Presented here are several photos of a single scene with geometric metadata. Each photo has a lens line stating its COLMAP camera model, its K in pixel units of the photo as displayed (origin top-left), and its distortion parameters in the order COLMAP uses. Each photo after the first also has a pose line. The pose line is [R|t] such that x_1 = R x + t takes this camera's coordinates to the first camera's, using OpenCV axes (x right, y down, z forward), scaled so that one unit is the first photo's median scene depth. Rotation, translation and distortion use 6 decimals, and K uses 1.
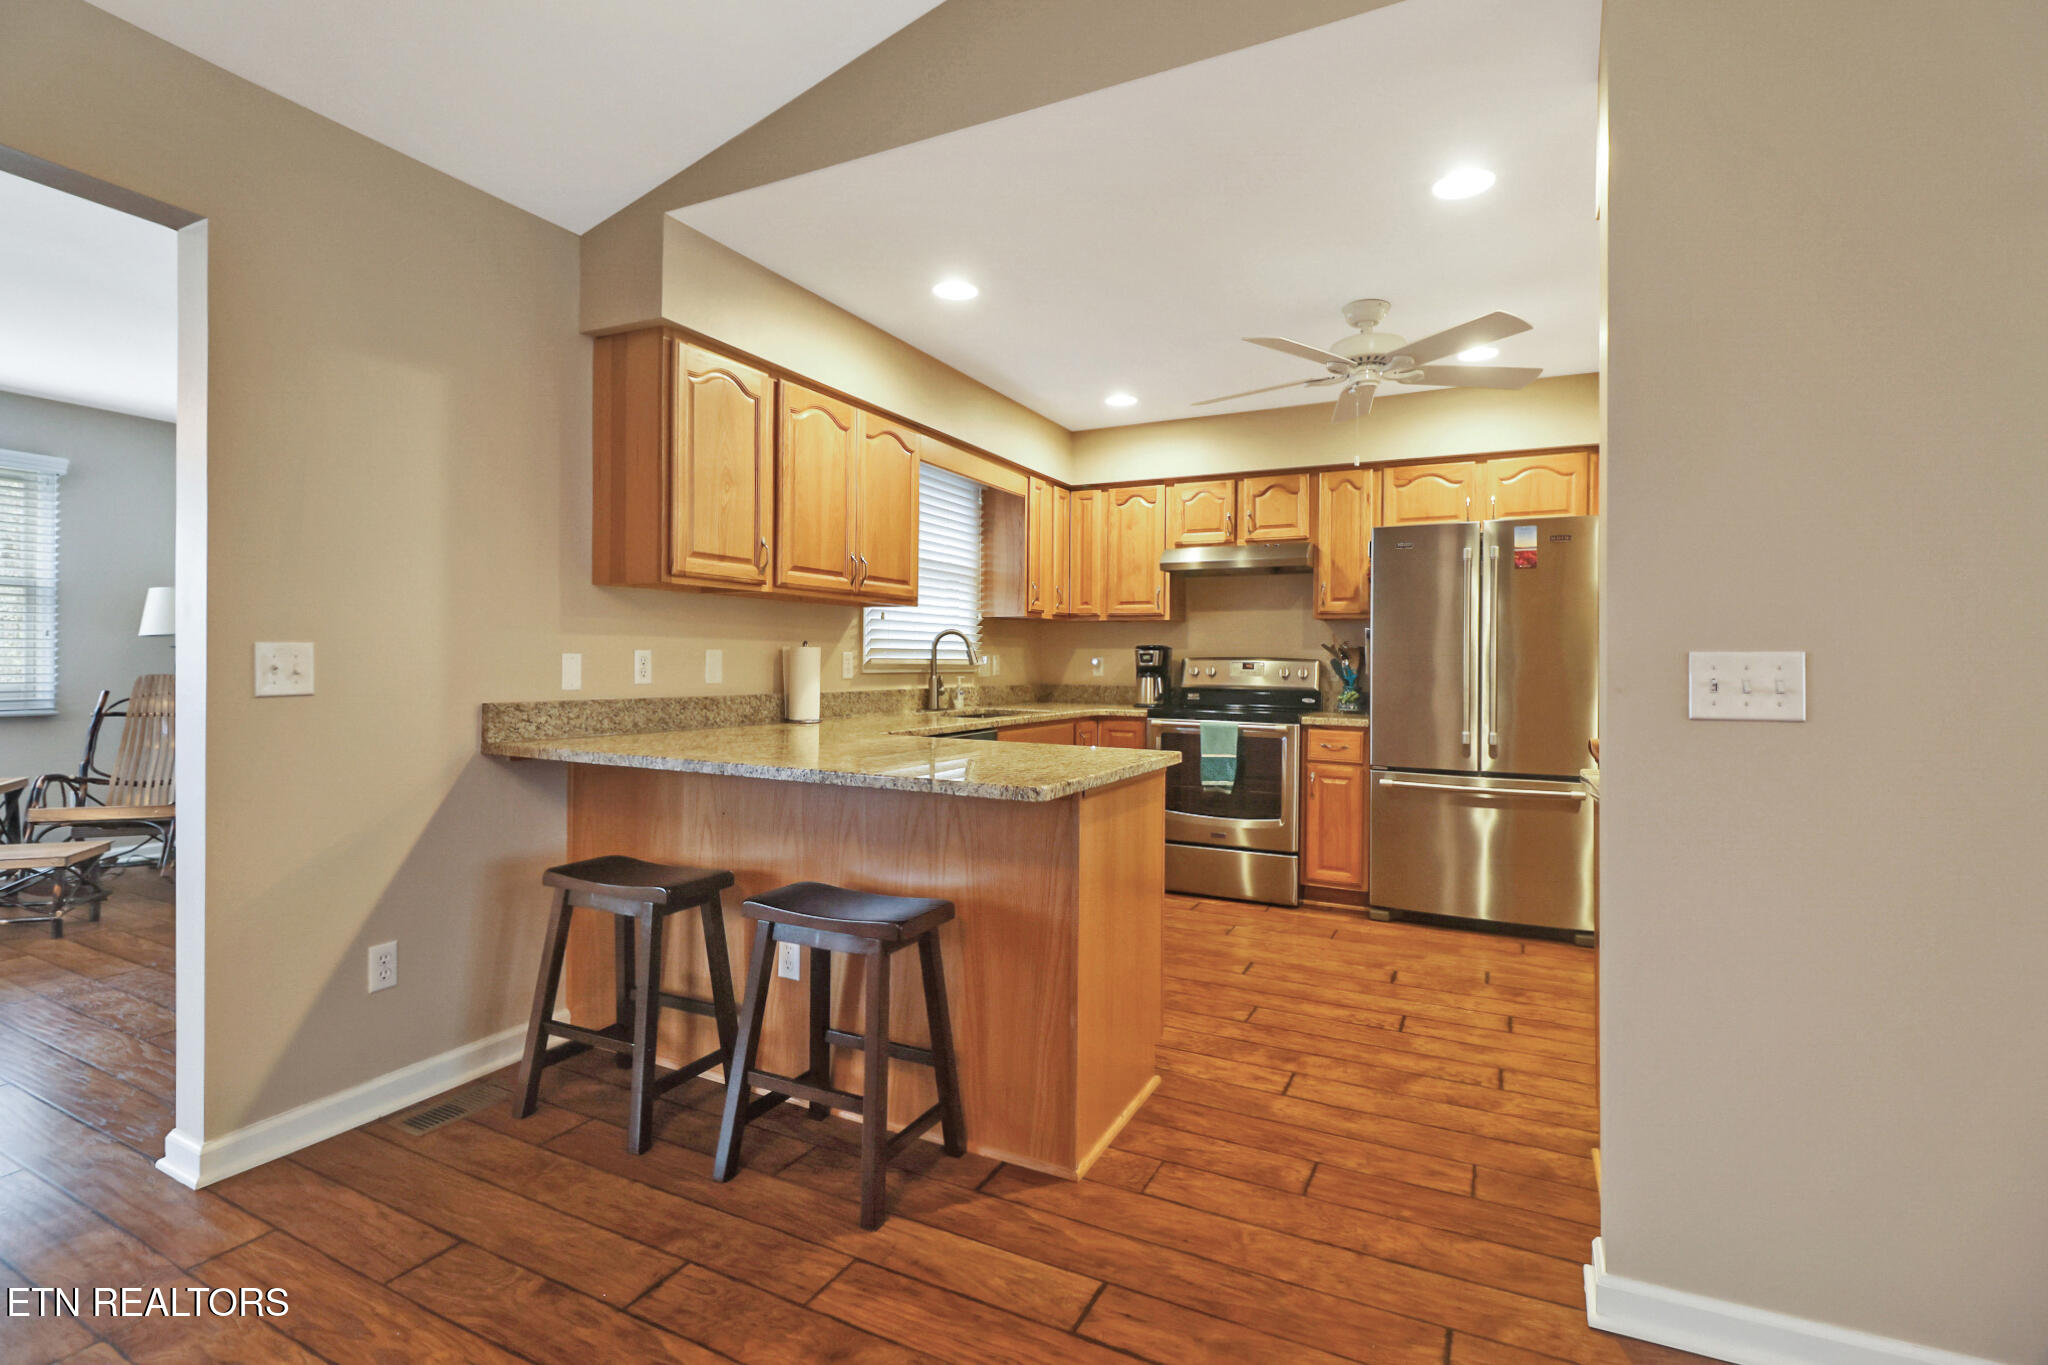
lens RADIAL K [[946.3, 0, 1021.5], [0, 946.3, 662.2], [0, 0, 1]] dist [0.006706, -0.014044]
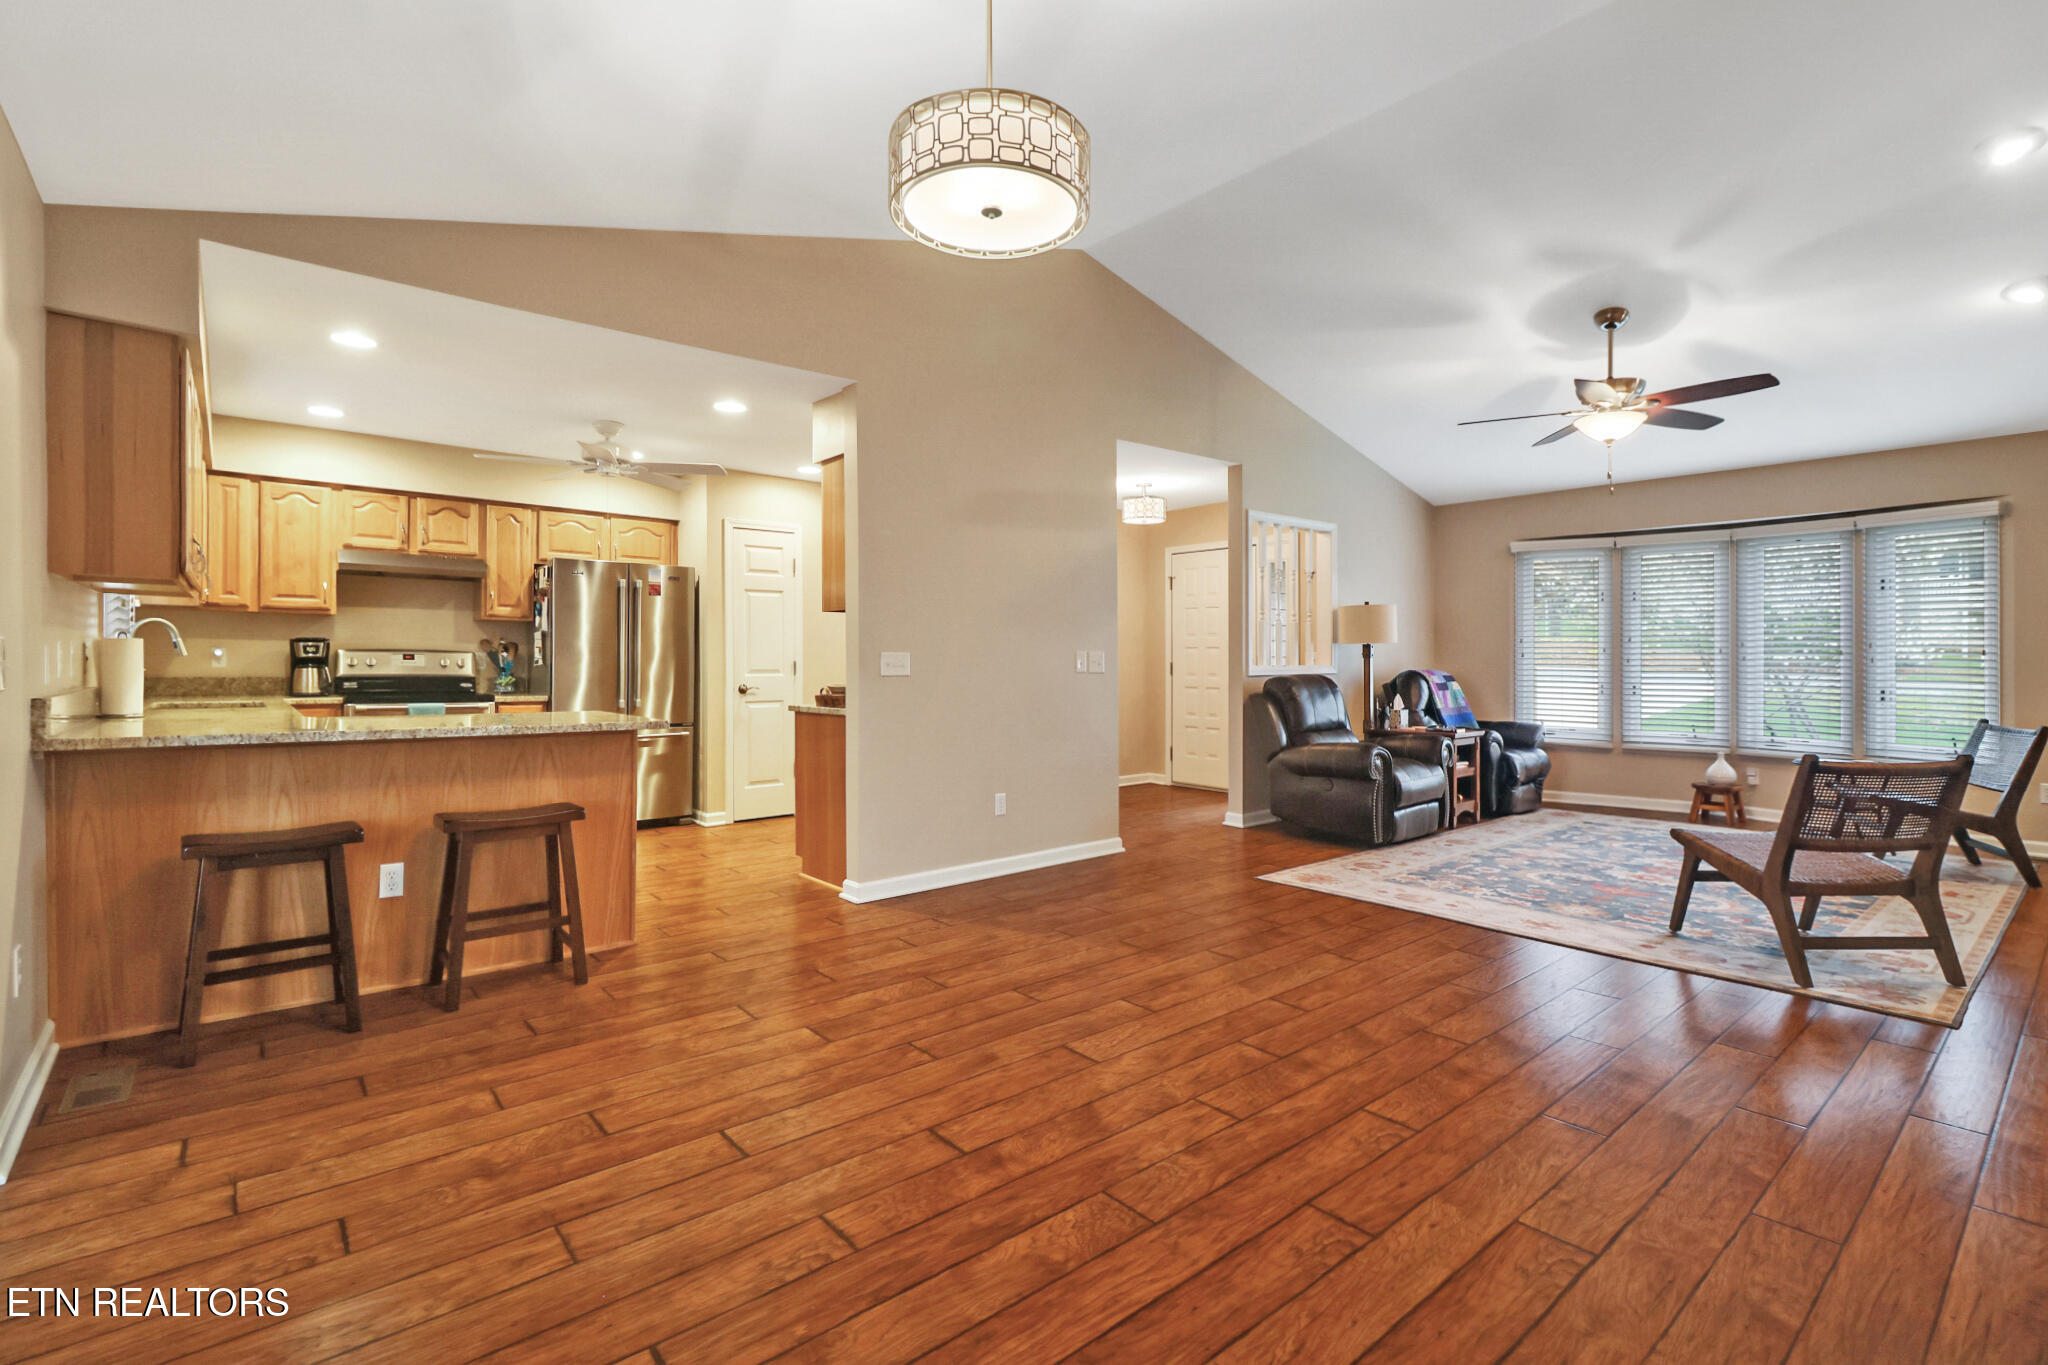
lens RADIAL K [[946.3, 0, 1035.5], [0, 946.3, 666.1], [0, 0, 1]] dist [0.006706, -0.014044]
pose [[0.387887, -0.012628, 0.921621, -0.885165], [-0.003421, 0.999880, 0.015140, -0.007940], [-0.921701, -0.009025, 0.387797, -0.266229]]
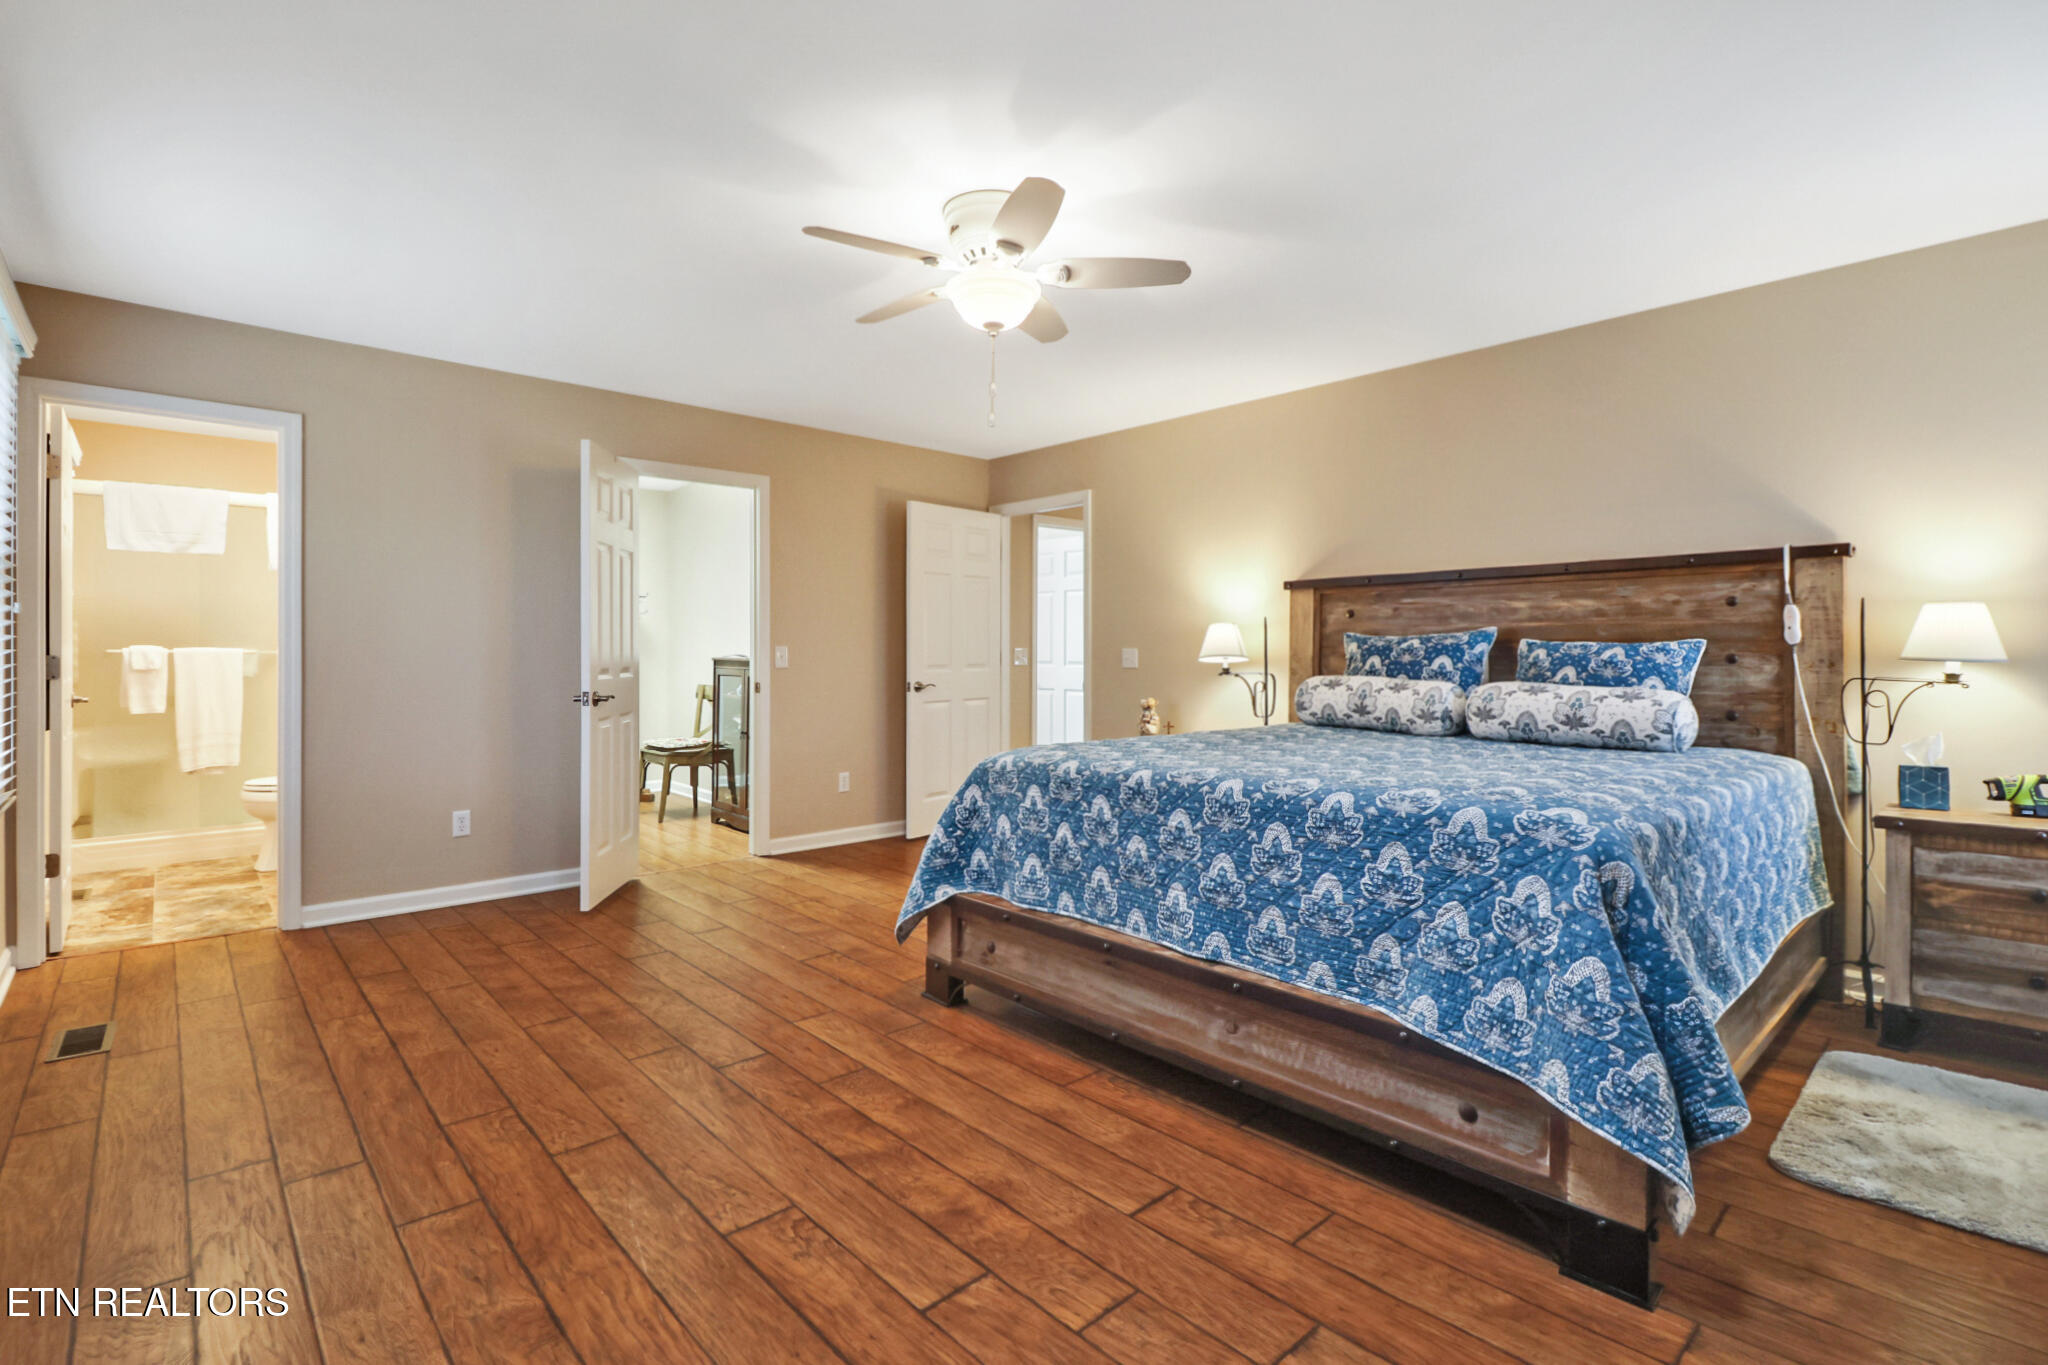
lens RADIAL K [[946.3, 0, 1009.8], [0, 946.3, 651.4], [0, 0, 1]] dist [0.006706, -0.014044]
pose [[-0.935153, -0.007034, 0.354173, 0.002276], [-0.007065, 0.999974, 0.001206, 0.003237], [-0.354173, -0.001375, -0.935179, 1.465076]]
